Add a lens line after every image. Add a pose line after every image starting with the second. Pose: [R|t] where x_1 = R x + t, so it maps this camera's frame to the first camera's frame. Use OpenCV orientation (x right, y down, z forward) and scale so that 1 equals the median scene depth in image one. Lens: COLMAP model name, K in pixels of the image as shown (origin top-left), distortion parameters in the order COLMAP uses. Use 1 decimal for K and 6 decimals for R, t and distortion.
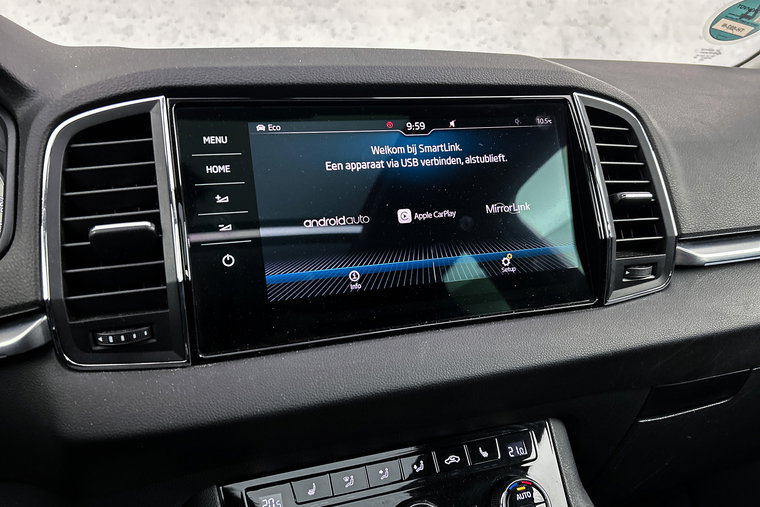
lens RADIAL K [[579.6, 0, 380.0], [0, 579.6, 253.5], [0, 0, 1]] dist [0.011344, -0.000528]
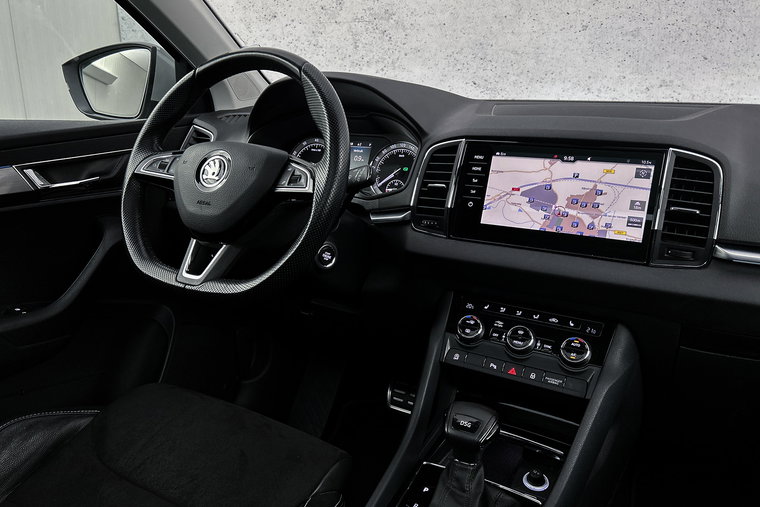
lens RADIAL K [[564.1, 0, 379.3], [0, 564.1, 260.6], [0, 0, 1]] dist [0.058896, -0.077423]
pose [[0.670415, 0.229282, -0.705673, 1.083604], [-0.200161, 0.971685, 0.125552, 0.018118], [0.714478, 0.057077, 0.697326, -0.862568]]
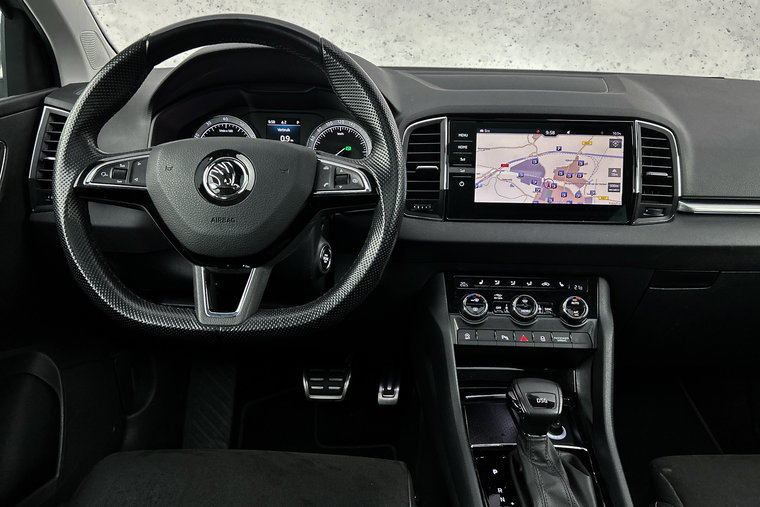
lens RADIAL K [[564.1, 0, 379.3], [0, 564.1, 260.6], [0, 0, 1]] dist [0.058896, -0.077423]
pose [[0.945252, 0.147163, -0.291277, 0.142800], [-0.113079, 0.984956, 0.130669, 0.051457], [0.306125, -0.090578, 0.947673, -1.257882]]
